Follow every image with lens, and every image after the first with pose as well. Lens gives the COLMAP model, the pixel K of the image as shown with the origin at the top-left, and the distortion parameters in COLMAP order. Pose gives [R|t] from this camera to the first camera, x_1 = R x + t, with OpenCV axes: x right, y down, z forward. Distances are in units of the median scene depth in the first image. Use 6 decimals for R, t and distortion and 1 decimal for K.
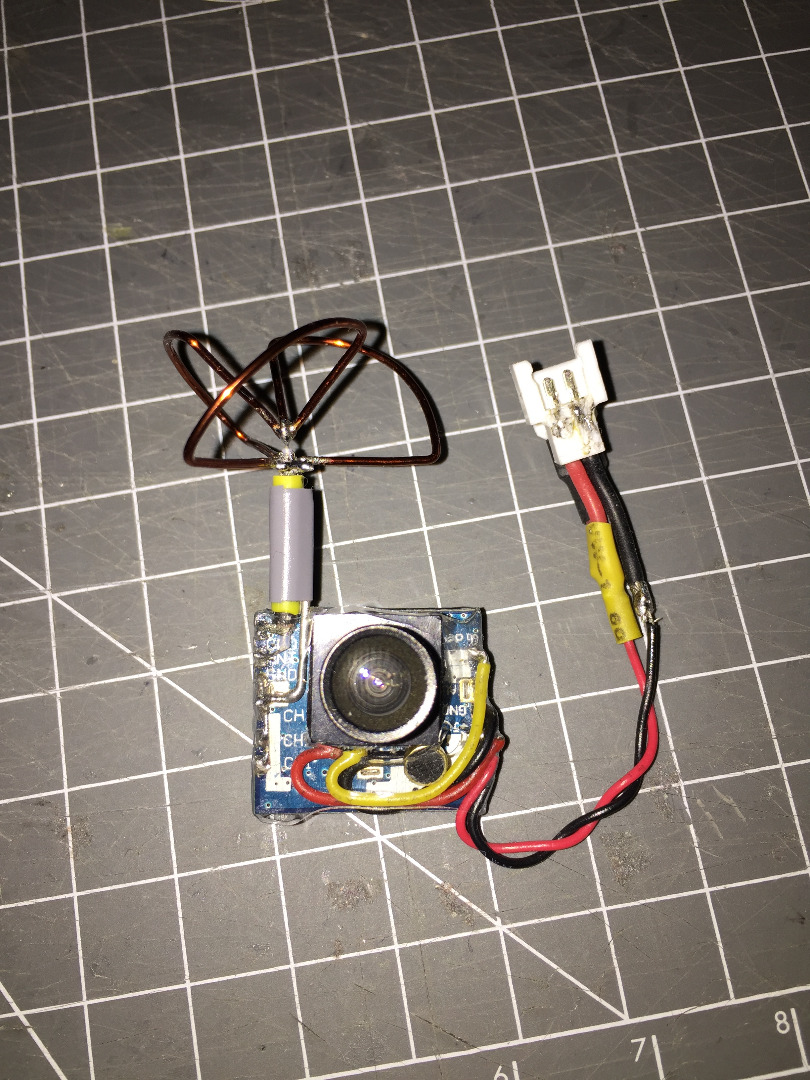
lens RADIAL K [[980.6, 0, 407.1], [0, 980.6, 539.3], [0, 0, 1]] dist [0.066943, -0.161506]
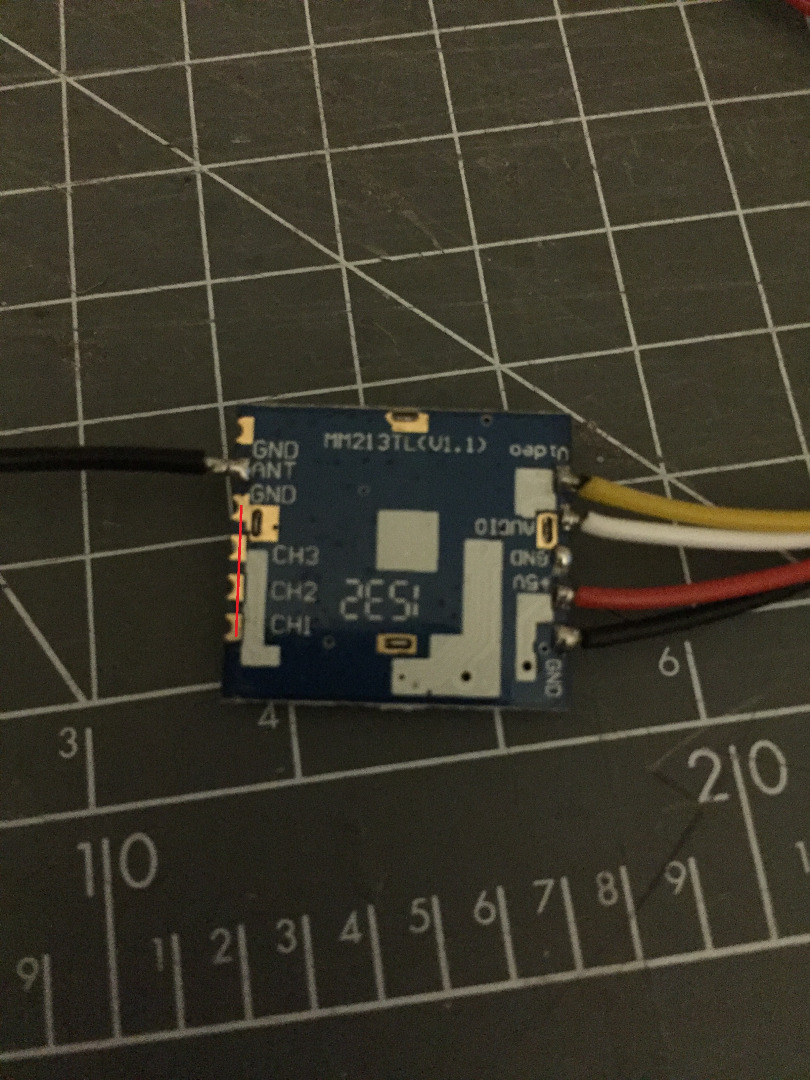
lens RADIAL K [[980.6, 0, 407.1], [0, 980.6, 539.3], [0, 0, 1]] dist [0.066943, -0.161506]
pose [[0.999001, 0.041991, 0.015312, -0.088151], [-0.041460, 0.998578, -0.033520, 0.395416], [-0.016697, 0.032852, 0.999321, 0.231779]]
